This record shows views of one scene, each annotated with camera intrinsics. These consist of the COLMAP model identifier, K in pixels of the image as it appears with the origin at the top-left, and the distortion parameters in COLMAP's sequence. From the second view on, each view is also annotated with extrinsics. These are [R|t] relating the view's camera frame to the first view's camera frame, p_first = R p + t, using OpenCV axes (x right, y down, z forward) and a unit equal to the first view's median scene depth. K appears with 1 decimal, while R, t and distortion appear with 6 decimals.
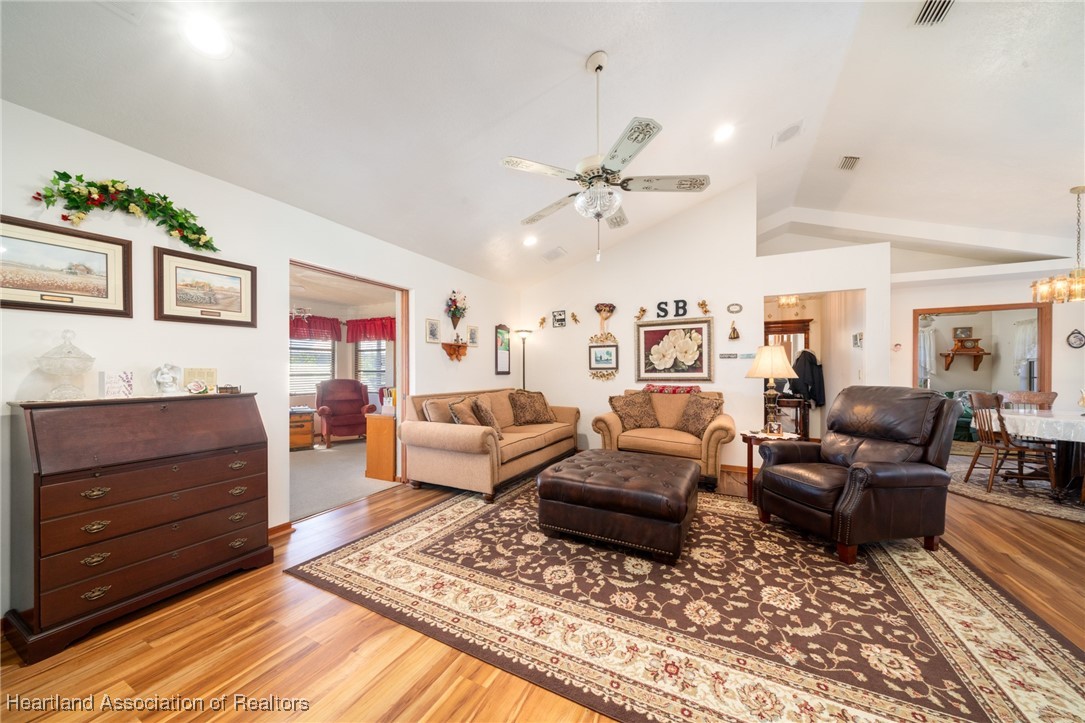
lens RADIAL K [[374.9, 0, 539.2], [0, 374.9, 373.8], [0, 0, 1]] dist [-0.005913, 0.000026]
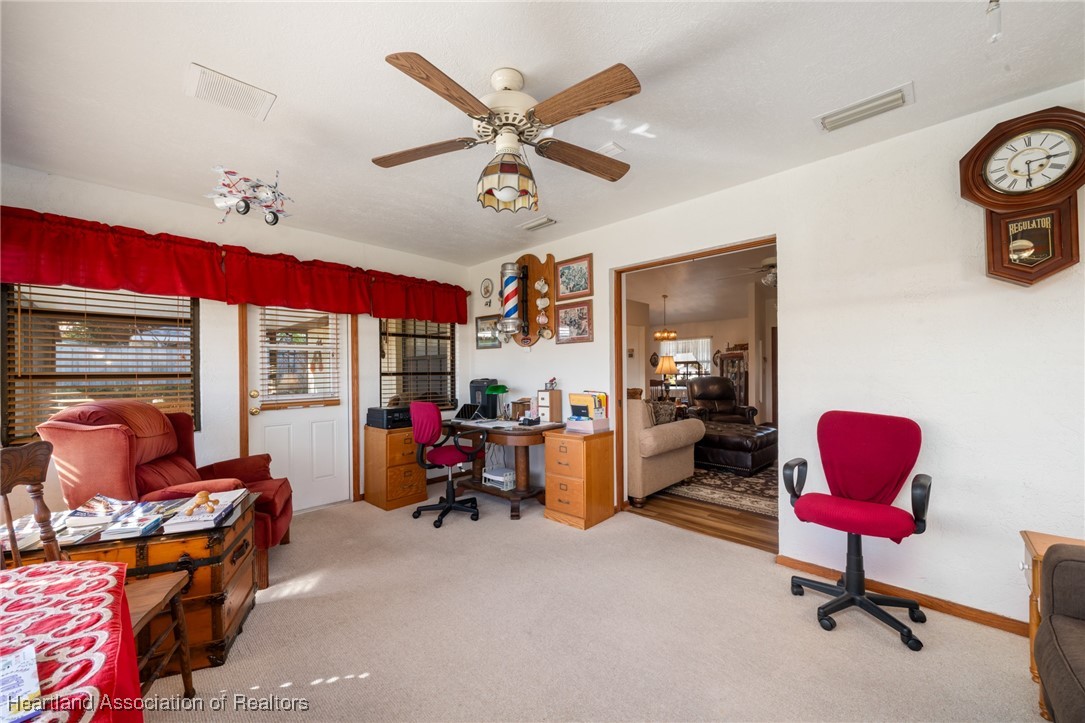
lens RADIAL K [[407.6, 0, 539.8], [0, 407.6, 350.9], [0, 0, 1]] dist [-0.001648, 0.000019]
pose [[0.291269, 0.041997, 0.955719, -1.765830], [0.013424, 0.998758, -0.047980, -0.016431], [-0.956547, 0.026805, 0.290343, 1.263630]]
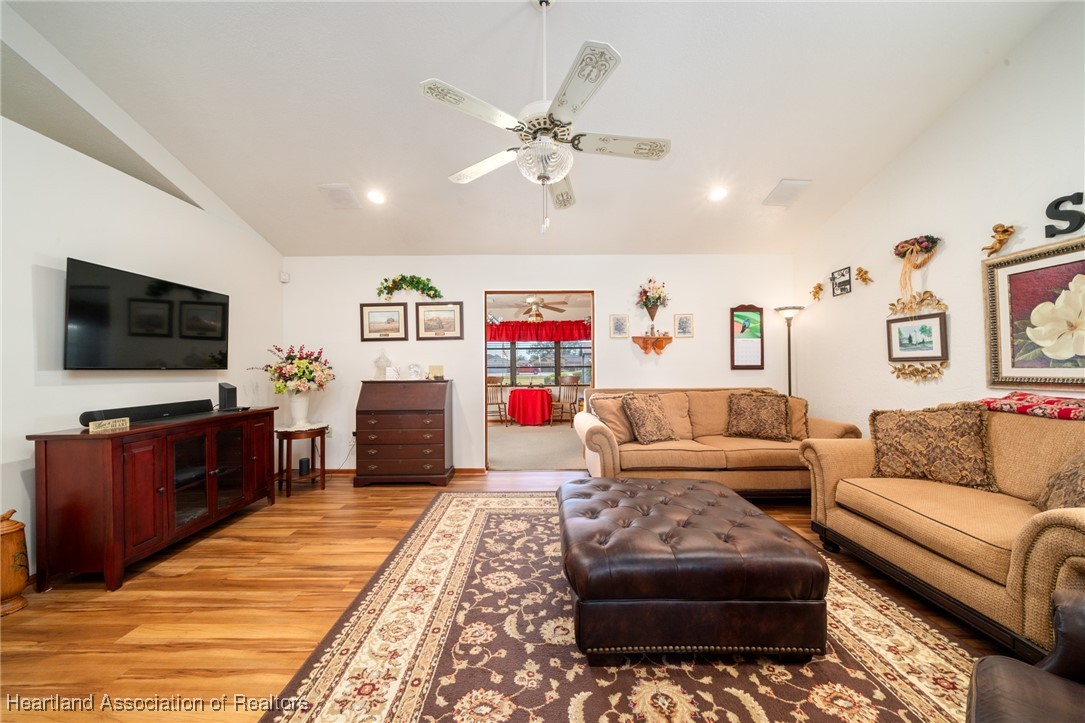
lens RADIAL K [[369.6, 0, 536.1], [0, 369.6, 366.1], [0, 0, 1]] dist [-0.006108, 0.000208]
pose [[0.460554, -0.003748, -0.887624, 0.719450], [-0.000463, 0.999990, -0.004462, -0.002811], [0.887631, 0.002466, 0.460548, 0.503530]]
